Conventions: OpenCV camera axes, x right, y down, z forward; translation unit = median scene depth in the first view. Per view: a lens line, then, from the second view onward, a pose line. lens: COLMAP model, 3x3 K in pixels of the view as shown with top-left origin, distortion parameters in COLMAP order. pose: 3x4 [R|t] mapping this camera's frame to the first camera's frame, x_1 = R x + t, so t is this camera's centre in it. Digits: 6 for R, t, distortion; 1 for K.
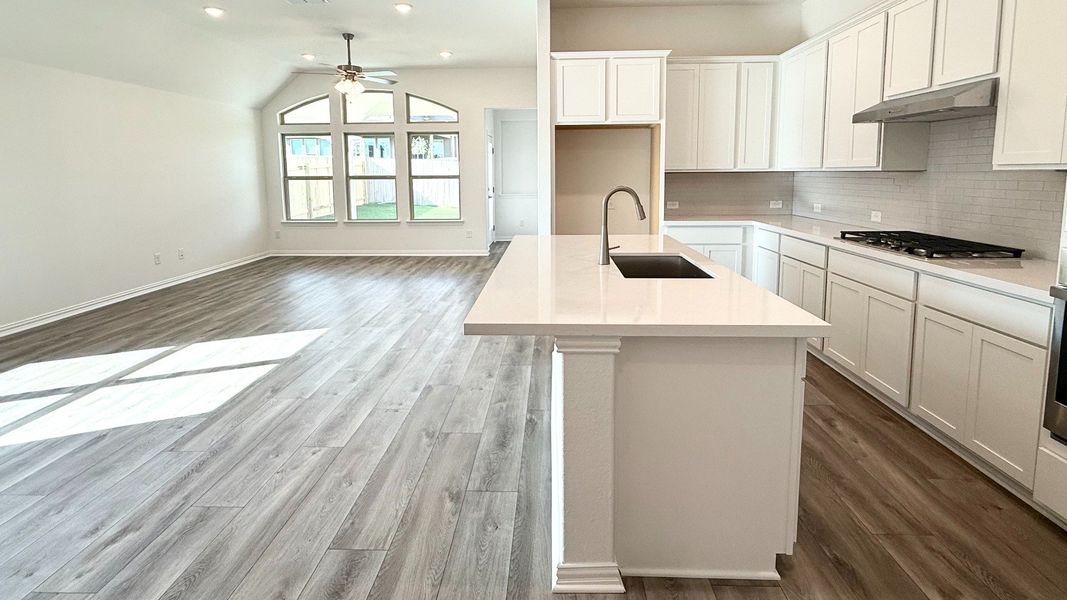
lens RADIAL K [[519.4, 0, 526.1], [0, 519.4, 292.6], [0, 0, 1]] dist [-0.002977, -0.002063]
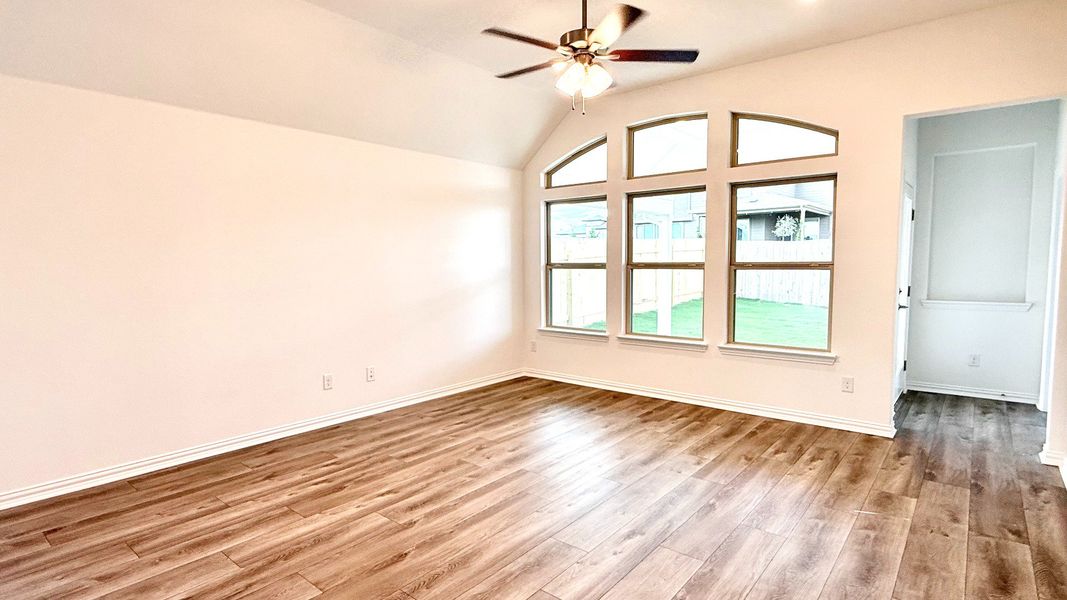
lens RADIAL K [[584.3, 0, 531.3], [0, 584.3, 305.3], [0, 0, 1]] dist [-0.011854, 0.003210]
pose [[0.820224, 0.042728, -0.570444, -0.126295], [-0.125473, 0.986361, -0.106533, -0.244213], [0.558112, 0.158956, 0.814398, 1.067957]]
